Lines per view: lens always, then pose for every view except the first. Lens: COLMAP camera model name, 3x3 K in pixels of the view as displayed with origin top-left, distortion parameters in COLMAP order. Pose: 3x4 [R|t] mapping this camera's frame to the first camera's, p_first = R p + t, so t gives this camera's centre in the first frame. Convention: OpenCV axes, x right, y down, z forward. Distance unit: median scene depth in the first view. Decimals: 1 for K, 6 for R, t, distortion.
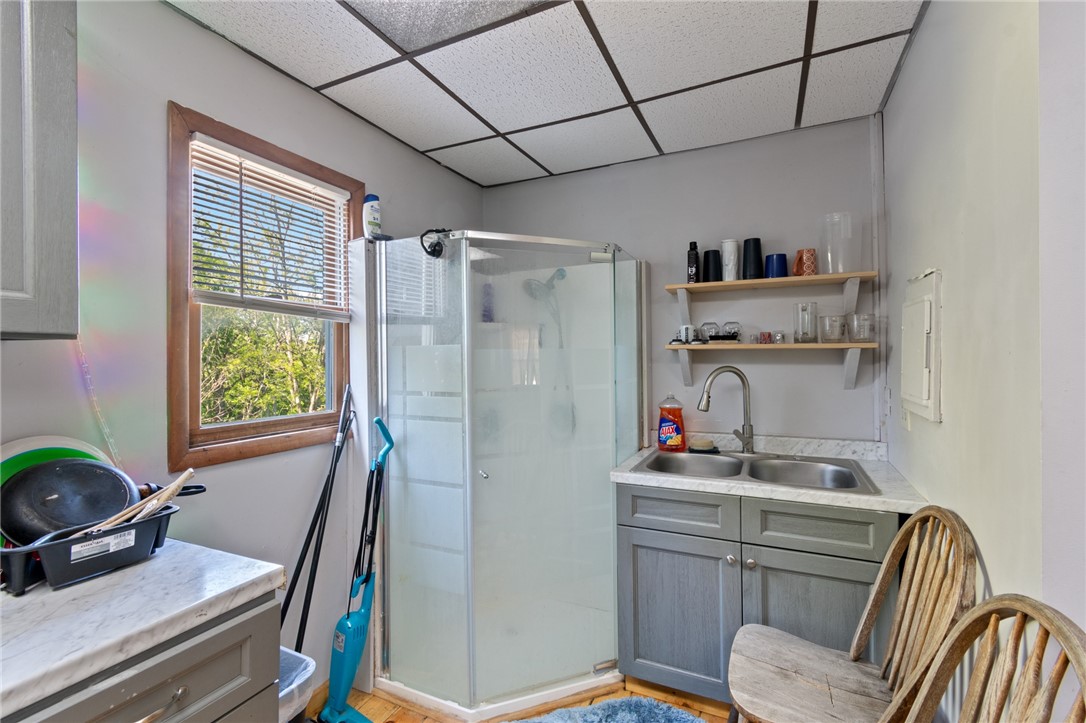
lens RADIAL K [[479.0, 0, 543.9], [0, 479.0, 356.2], [0, 0, 1]] dist [0.004552, 0.000746]
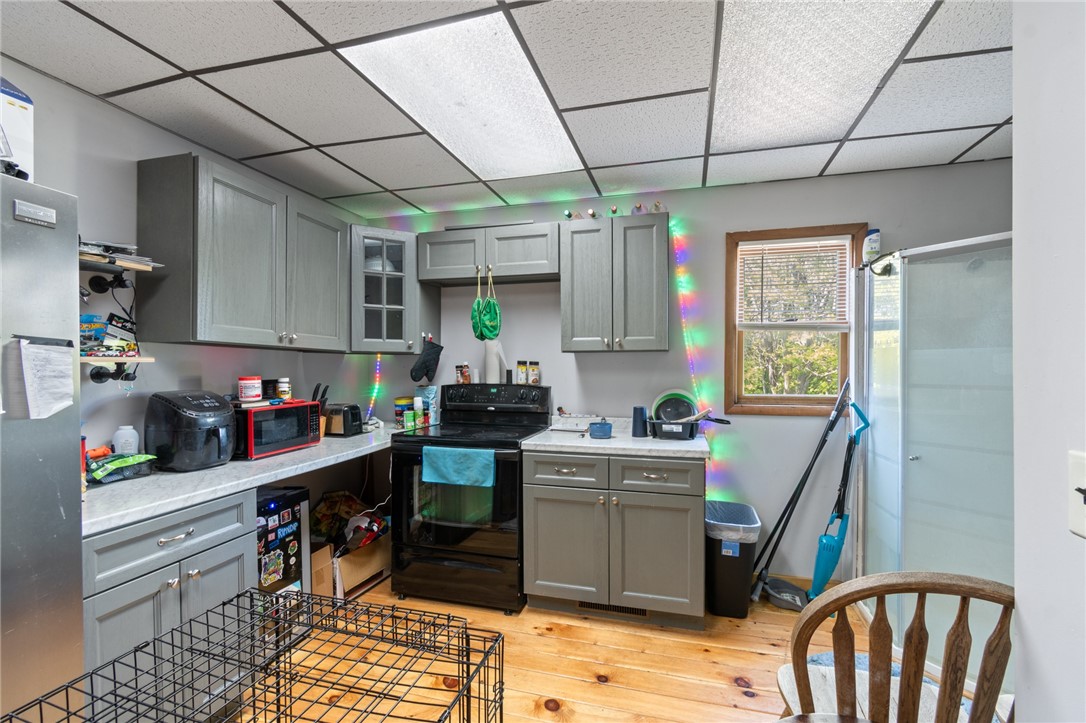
lens RADIAL K [[479.0, 0, 546.2], [0, 479.0, 363.5], [0, 0, 1]] dist [0.004552, 0.000746]
pose [[0.161822, 0.007508, -0.986791, 0.868904], [0.008684, 0.999922, 0.009032, -0.001154], [0.986782, -0.010030, 0.161744, -0.071630]]
